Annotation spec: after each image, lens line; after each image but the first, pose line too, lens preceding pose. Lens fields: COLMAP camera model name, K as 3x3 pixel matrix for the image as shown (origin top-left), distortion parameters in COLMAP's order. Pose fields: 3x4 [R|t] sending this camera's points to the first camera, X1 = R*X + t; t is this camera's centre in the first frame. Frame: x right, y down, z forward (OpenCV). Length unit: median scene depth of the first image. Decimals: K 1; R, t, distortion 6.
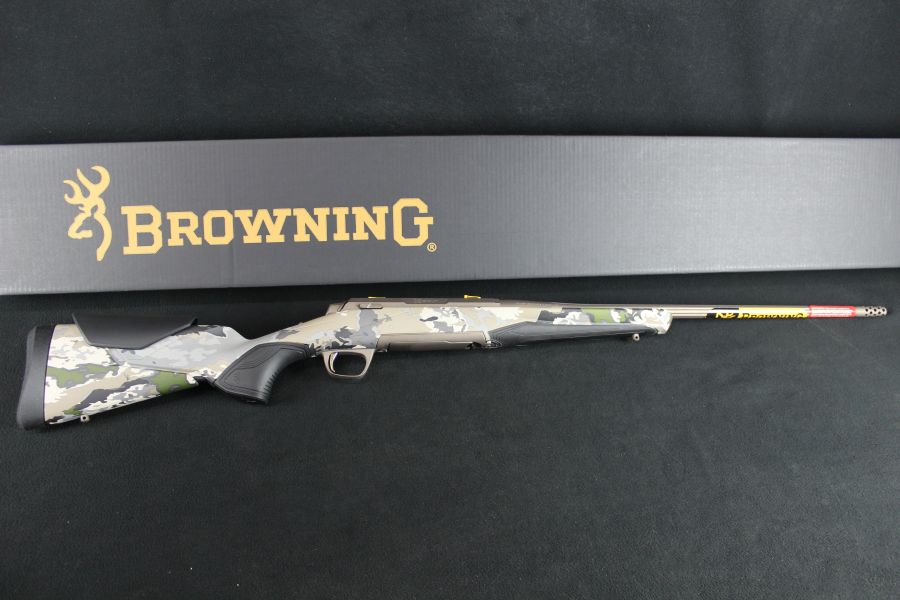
lens RADIAL K [[736.6, 0, 456.3], [0, 736.6, 302.3], [0, 0, 1]] dist [-0.159763, 0.119944]
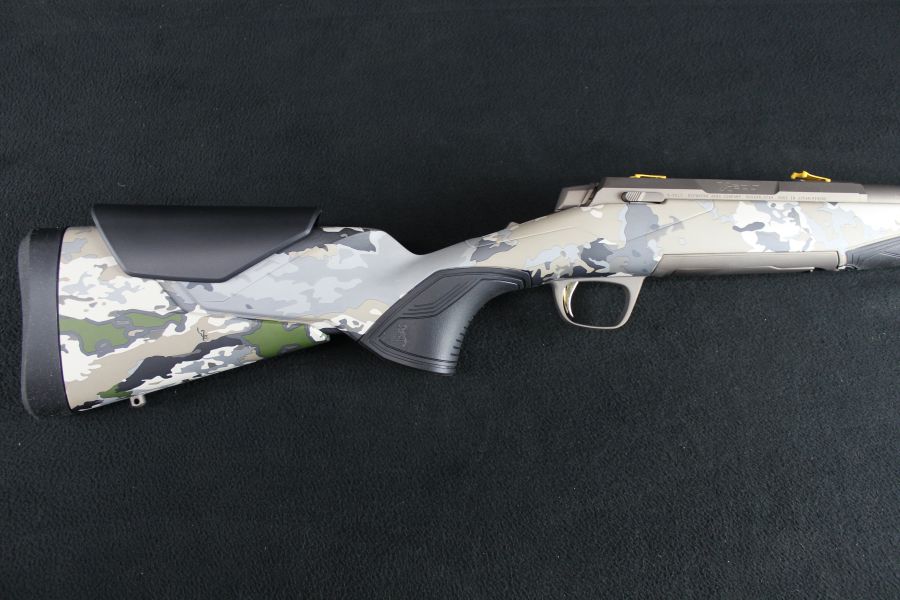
lens RADIAL K [[736.6, 0, 447.4], [0, 736.6, 304.3], [0, 0, 1]] dist [-0.159763, 0.119944]
pose [[0.994933, 0.056271, -0.083321, -0.223438], [-0.020944, 0.926530, 0.375636, -0.124908], [0.098337, -0.371988, 0.923014, 0.502024]]
